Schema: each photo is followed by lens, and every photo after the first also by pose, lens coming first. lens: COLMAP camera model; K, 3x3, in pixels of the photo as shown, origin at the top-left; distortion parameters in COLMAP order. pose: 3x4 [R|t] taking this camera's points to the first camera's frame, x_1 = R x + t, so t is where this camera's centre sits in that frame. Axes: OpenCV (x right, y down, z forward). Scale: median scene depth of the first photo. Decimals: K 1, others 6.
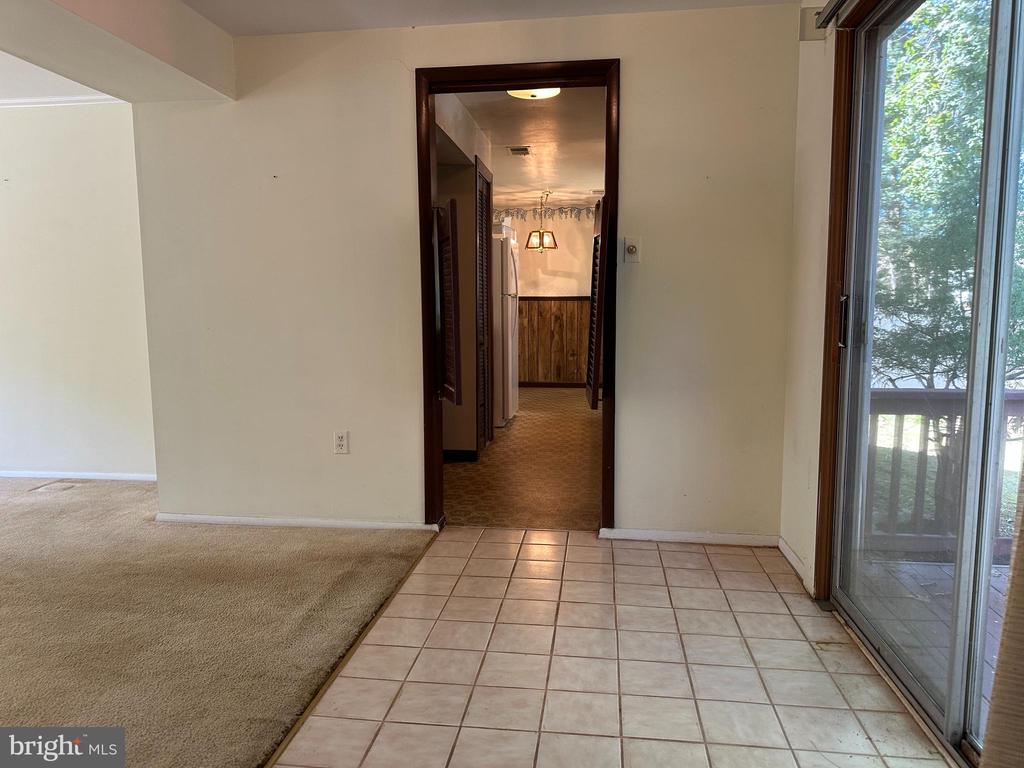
lens RADIAL K [[723.8, 0, 518.1], [0, 723.8, 379.4], [0, 0, 1]] dist [0.170794, -0.239023]
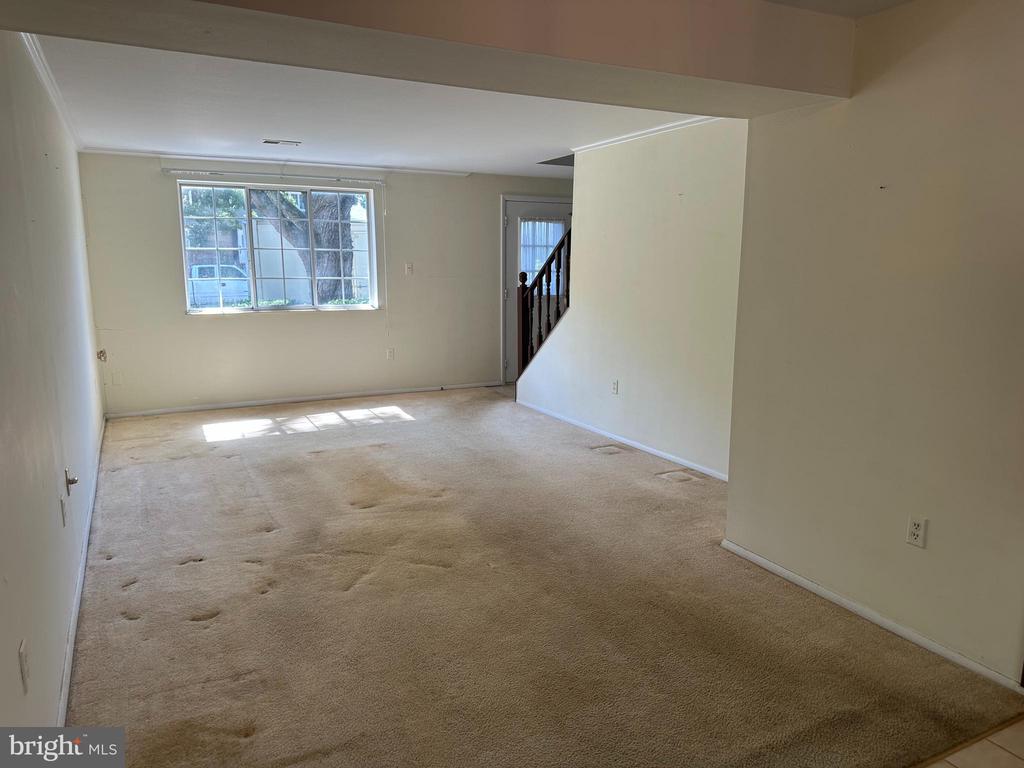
lens RADIAL K [[730.6, 0, 512.0], [0, 730.6, 384.0], [0, 0, 1]] dist [0.113821, -0.118464]
pose [[0.574489, 0.149748, -0.804697, 0.125733], [-0.096758, 0.988653, 0.114903, -0.118514], [0.812773, 0.011851, 0.582460, 0.207119]]
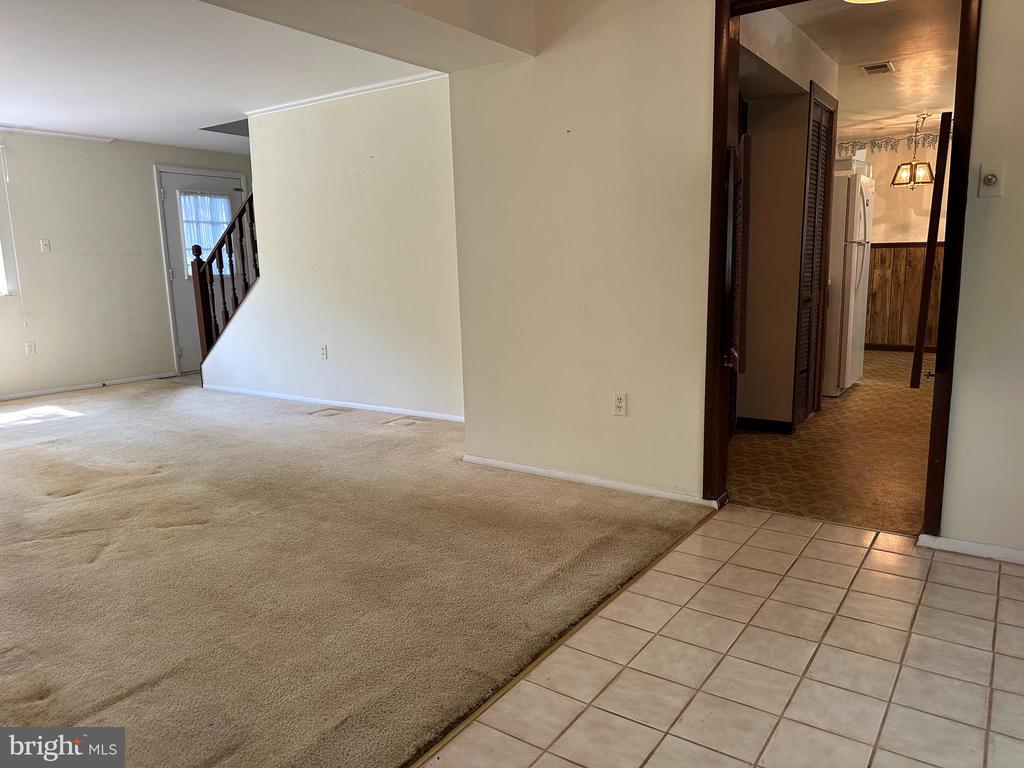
lens RADIAL K [[731.3, 0, 519.8], [0, 731.3, 382.0], [0, 0, 1]] dist [0.112392, -0.135719]
pose [[0.891009, 0.058415, -0.450213, 0.080374], [-0.028909, 0.996975, 0.072145, -0.010040], [0.453065, -0.051267, 0.890002, 0.073894]]
